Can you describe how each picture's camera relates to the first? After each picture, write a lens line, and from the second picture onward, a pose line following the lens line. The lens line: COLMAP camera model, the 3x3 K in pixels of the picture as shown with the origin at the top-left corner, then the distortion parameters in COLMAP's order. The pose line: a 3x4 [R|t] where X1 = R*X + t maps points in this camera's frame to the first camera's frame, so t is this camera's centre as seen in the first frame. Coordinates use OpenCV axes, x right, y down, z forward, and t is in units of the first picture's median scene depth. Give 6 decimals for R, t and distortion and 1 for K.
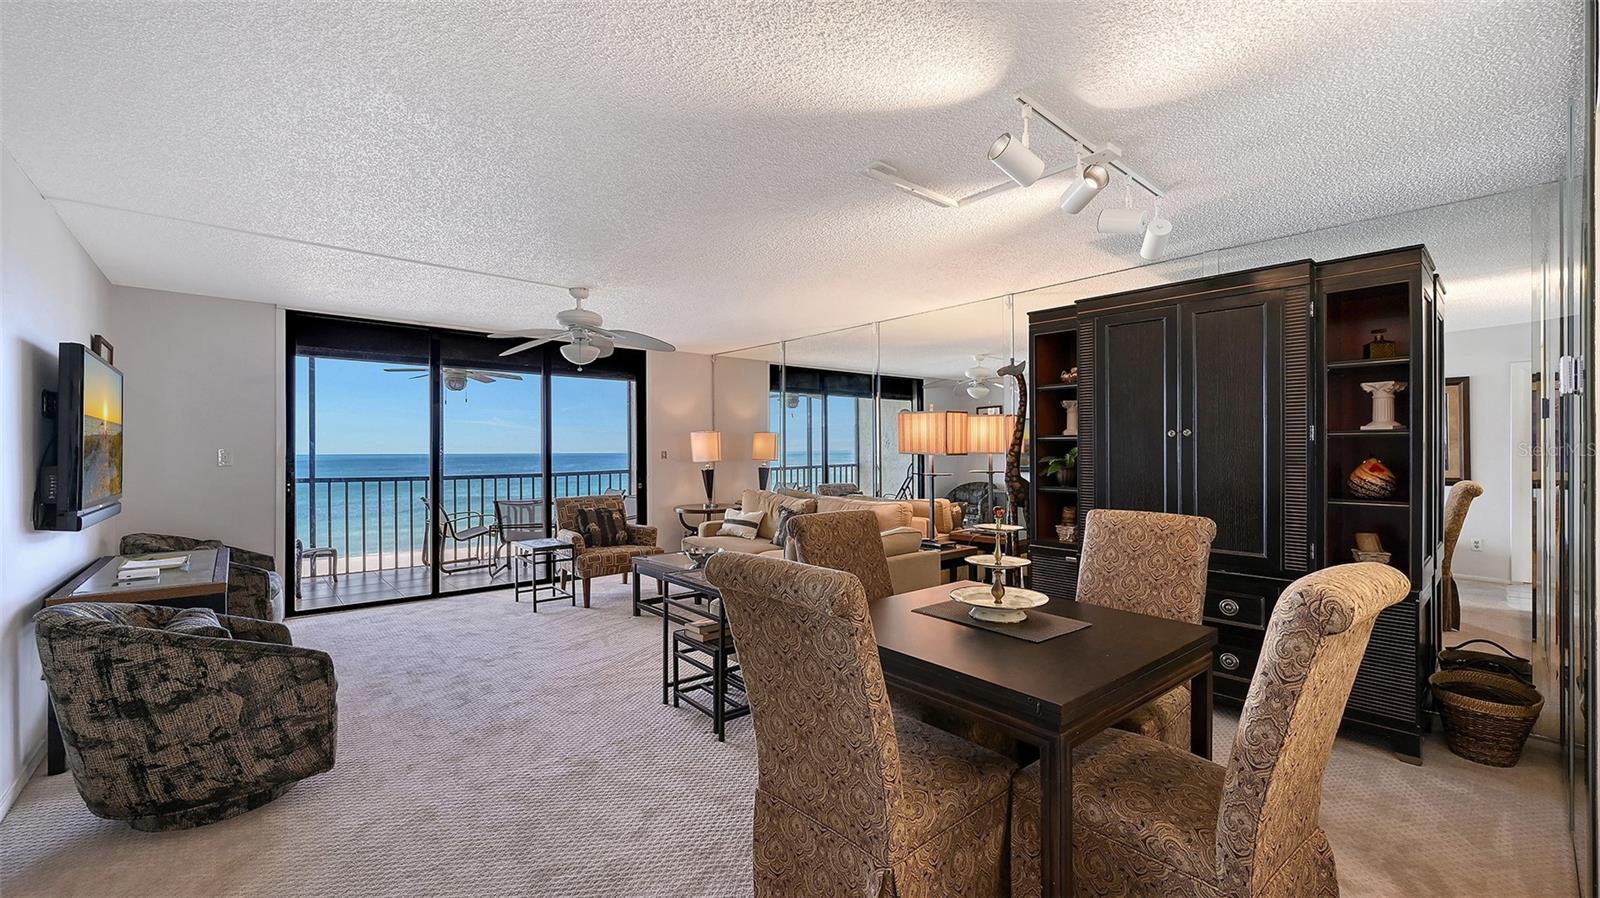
lens RADIAL K [[651.0, 0, 783.8], [0, 651.0, 459.3], [0, 0, 1]] dist [-0.000169, -0.000004]
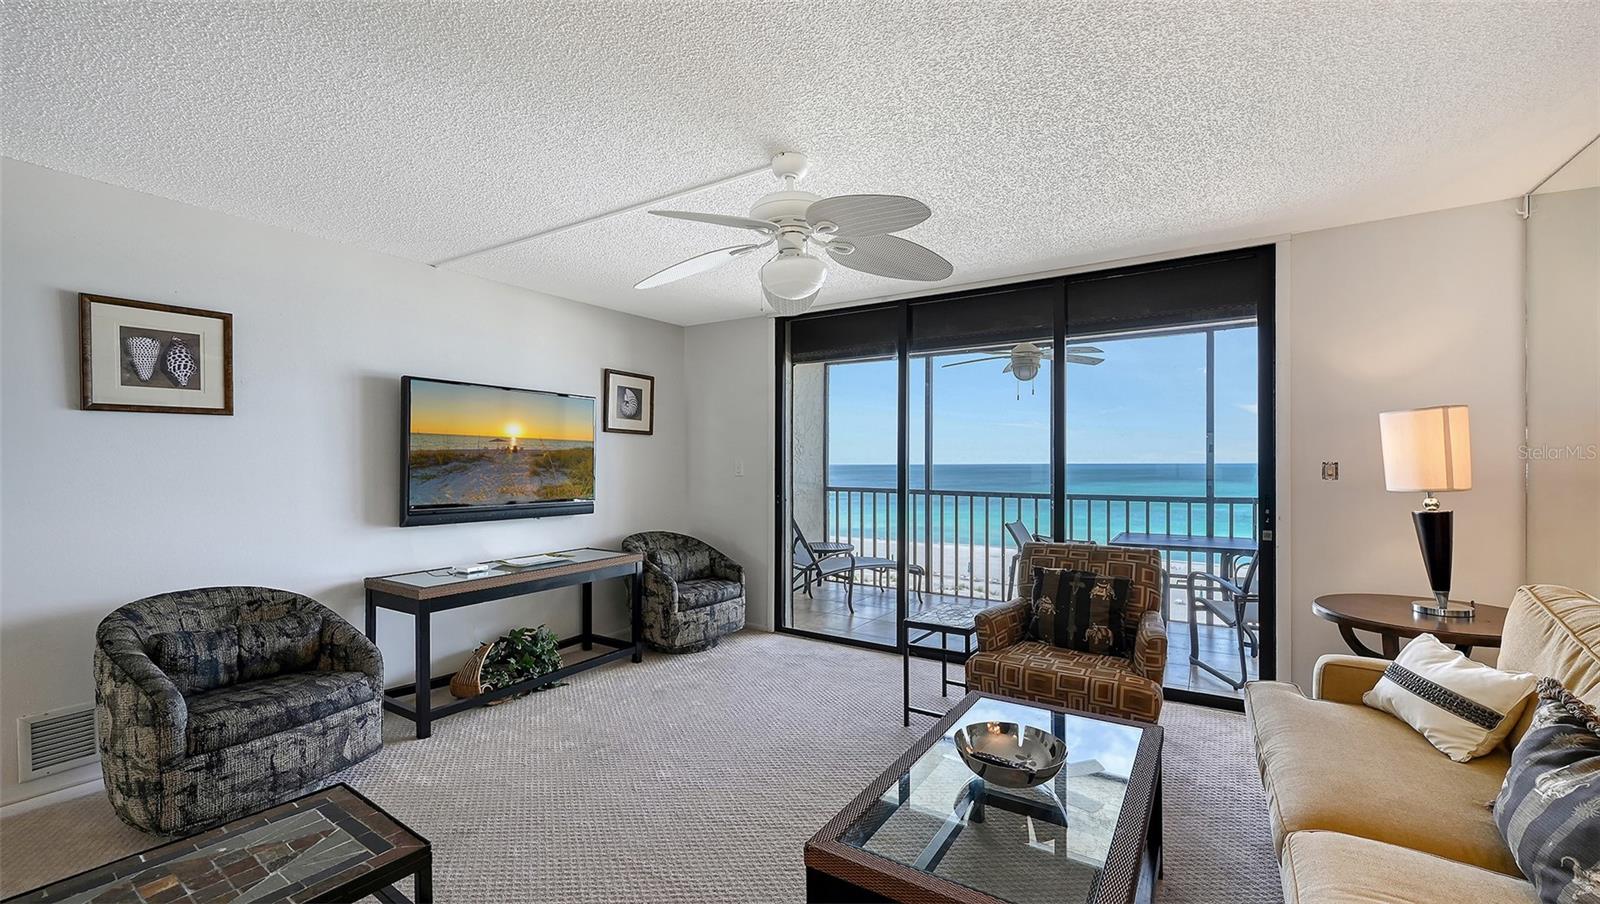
lens RADIAL K [[641.2, 0, 794.0], [0, 641.2, 460.8], [0, 0, 1]] dist [-0.000393, 0.000110]
pose [[0.299420, -0.001126, -0.954121, 0.133646], [-0.013081, 0.999900, -0.005285, -0.006969], [0.954032, 0.014063, 0.299376, 0.601361]]
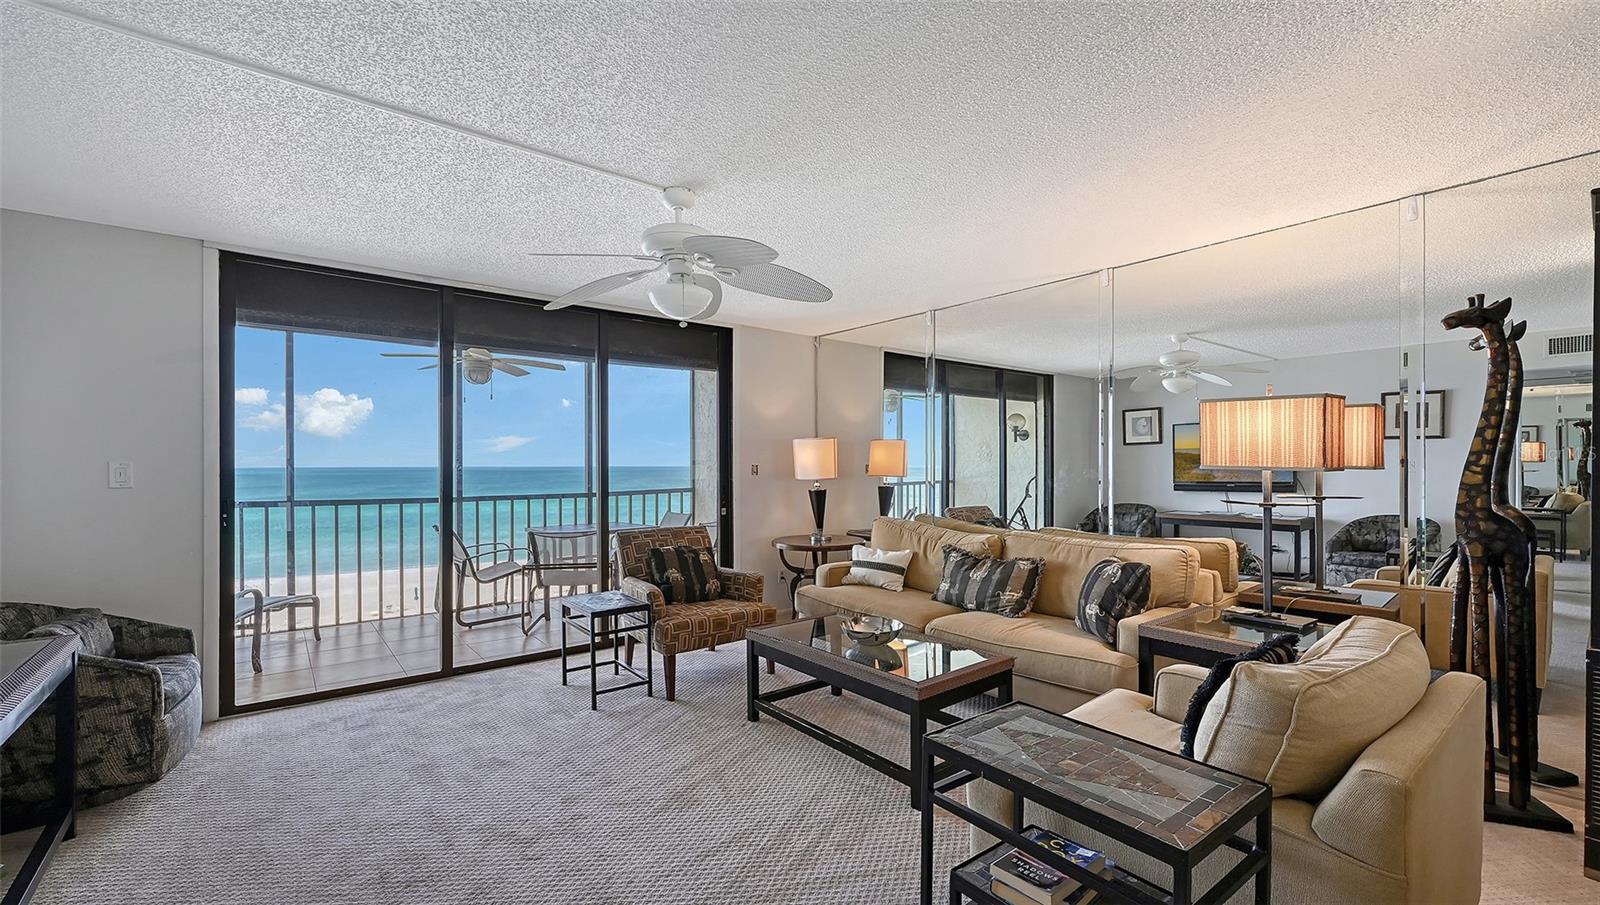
lens RADIAL K [[654.6, 0, 795.5], [0, 654.6, 471.8], [0, 0, 1]] dist [-0.004451, -0.000253]
pose [[0.999793, 0.000209, -0.020362, -0.139132], [-0.000249, 0.999998, -0.001963, -0.003124], [0.020362, 0.001968, 0.999791, 0.288651]]
